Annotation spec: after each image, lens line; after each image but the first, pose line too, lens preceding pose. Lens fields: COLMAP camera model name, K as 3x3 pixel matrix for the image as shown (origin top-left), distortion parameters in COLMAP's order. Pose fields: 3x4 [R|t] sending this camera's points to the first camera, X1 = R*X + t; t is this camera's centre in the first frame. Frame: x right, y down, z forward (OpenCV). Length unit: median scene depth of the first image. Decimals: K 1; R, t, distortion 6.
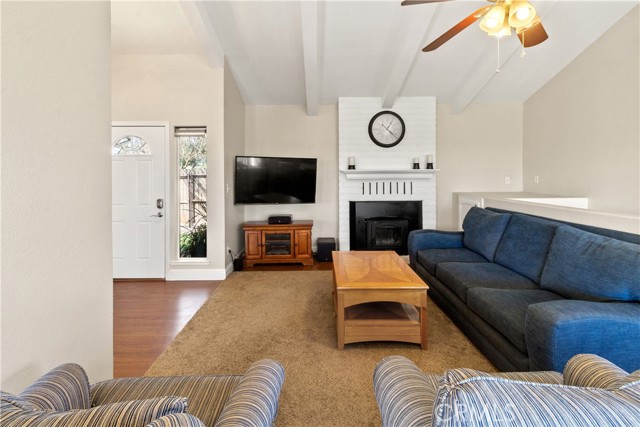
lens RADIAL K [[303.5, 0, 328.6], [0, 303.5, 179.1], [0, 0, 1]] dist [0.001999, -0.001140]
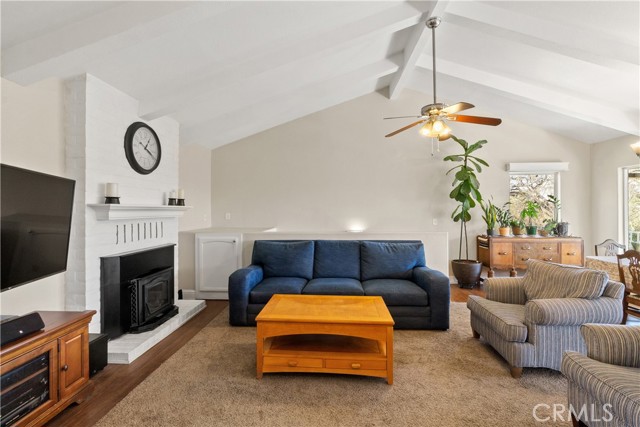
lens RADIAL K [[303.5, 0, 309.1], [0, 303.5, 209.2], [0, 0, 1]] dist [0.001999, -0.001140]
pose [[0.101129, 0.010041, 0.994823, -0.487869], [0.012706, 0.999854, -0.011383, -0.008958], [-0.994792, 0.013792, 0.100987, 0.552721]]
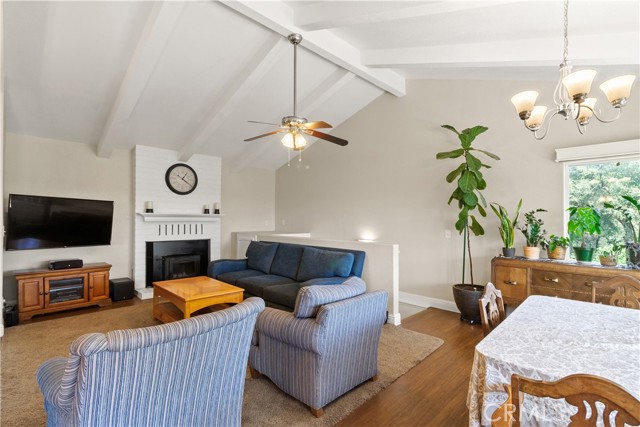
lens RADIAL K [[303.5, 0, 308.7], [0, 303.5, 217.5], [0, 0, 1]] dist [0.001999, -0.001140]
pose [[0.737545, 0.014488, 0.675143, -0.242022], [-0.006861, 0.999879, -0.013961, -0.002739], [-0.675264, 0.005665, 0.737555, -0.199011]]
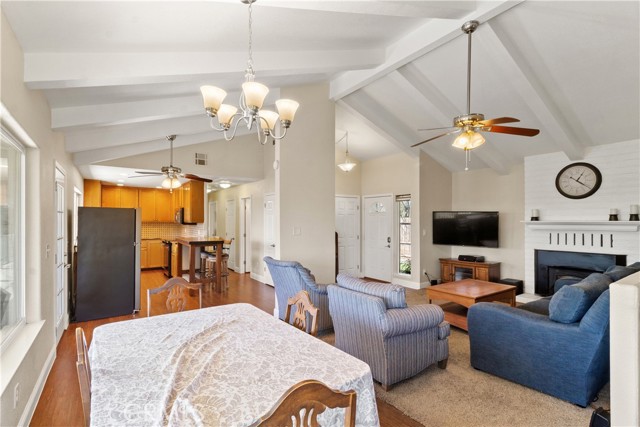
lens RADIAL K [[303.5, 0, 320.7], [0, 303.5, 219.1], [0, 0, 1]] dist [0.001999, -0.001140]
pose [[0.567122, 0.003598, -0.823626, 0.548972], [-0.015410, 0.999862, -0.006243, -0.018189], [0.823489, 0.016232, 0.567099, -0.274732]]
